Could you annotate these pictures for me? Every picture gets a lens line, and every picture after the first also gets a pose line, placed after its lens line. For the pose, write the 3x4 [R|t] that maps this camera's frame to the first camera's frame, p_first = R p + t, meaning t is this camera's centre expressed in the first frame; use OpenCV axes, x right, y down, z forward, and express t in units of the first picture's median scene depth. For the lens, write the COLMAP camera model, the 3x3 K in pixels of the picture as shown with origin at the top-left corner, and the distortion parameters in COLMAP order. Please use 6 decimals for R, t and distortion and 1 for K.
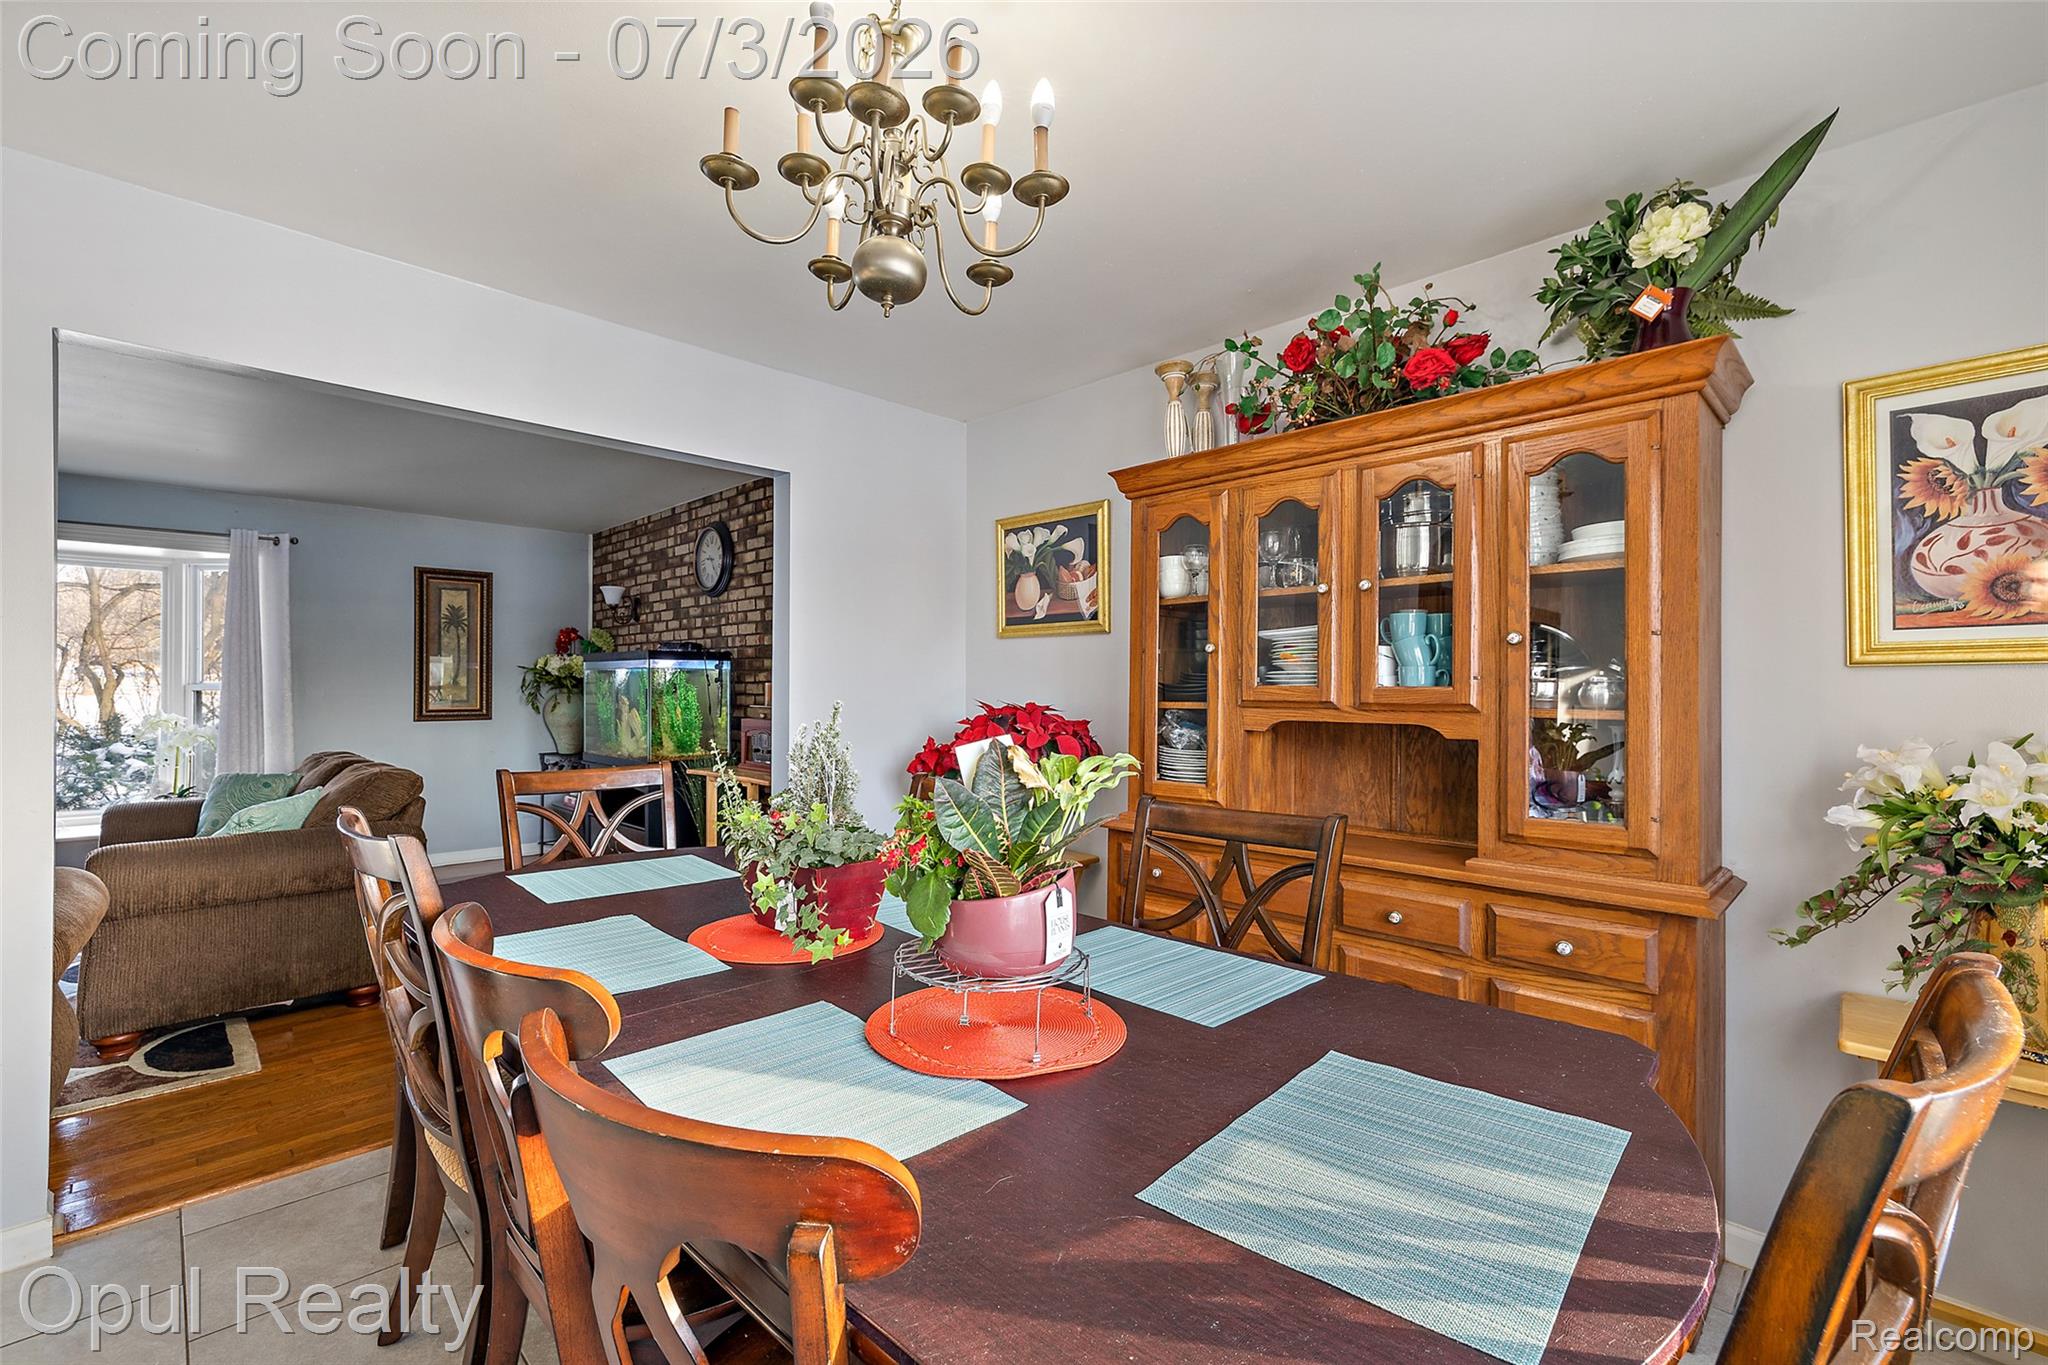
lens RADIAL K [[928.6, 0, 1020.6], [0, 928.6, 683.1], [0, 0, 1]] dist [-0.001170, -0.000079]
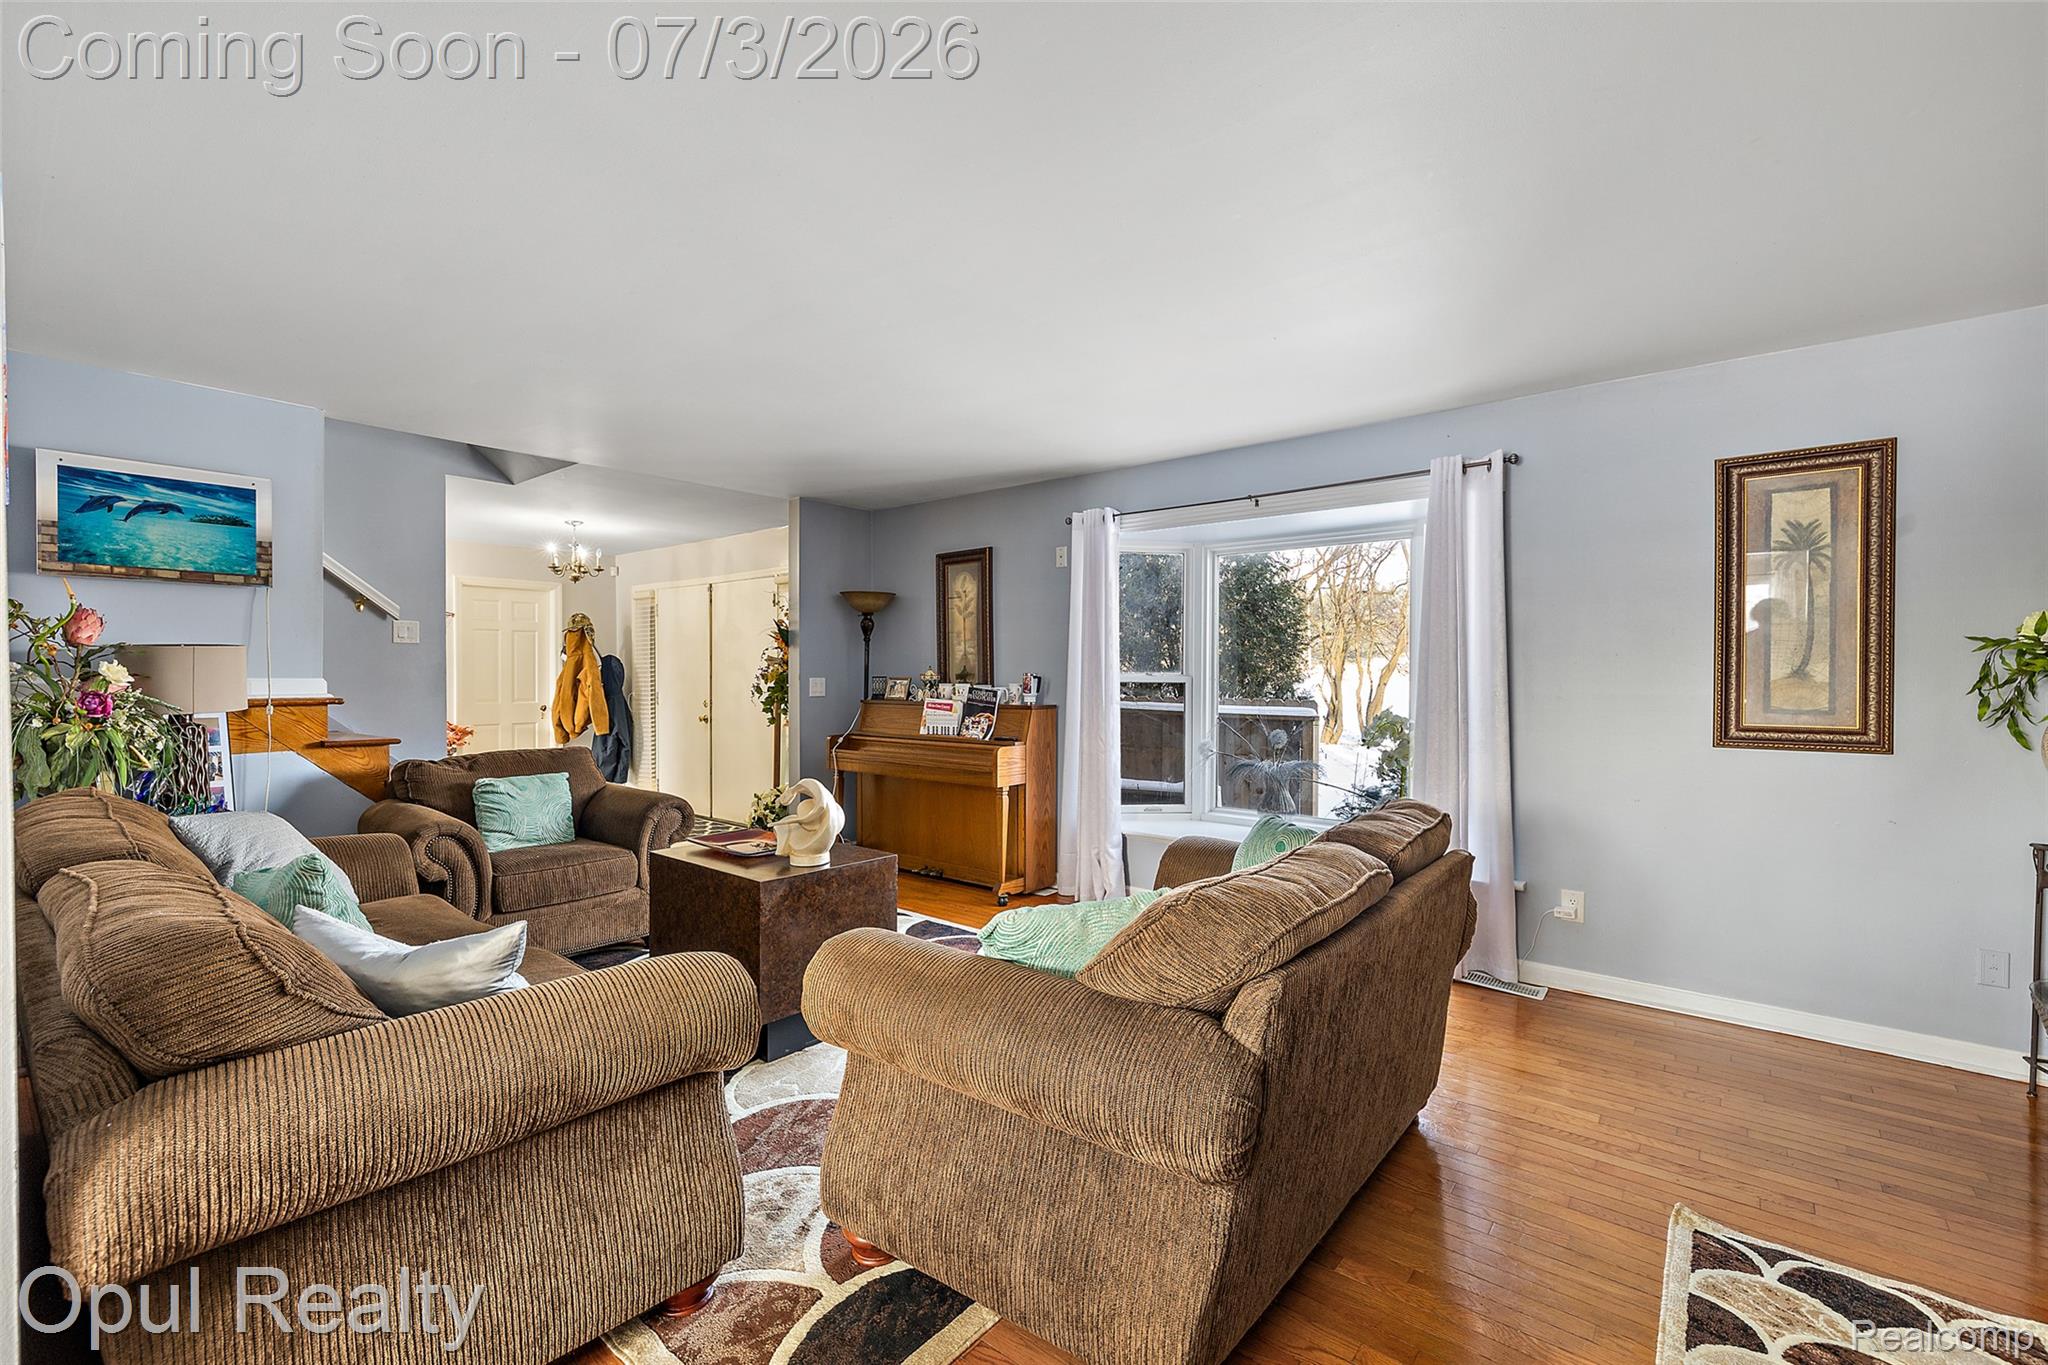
lens RADIAL K [[881.2, 0, 1023.0], [0, 881.2, 687.9], [0, 0, 1]] dist [0.002485, 0.000112]
pose [[0.106731, 0.006596, -0.994266, -0.184558], [0.004505, 0.999965, 0.007118, 0.001109], [0.994278, -0.005239, 0.106698, 0.541222]]
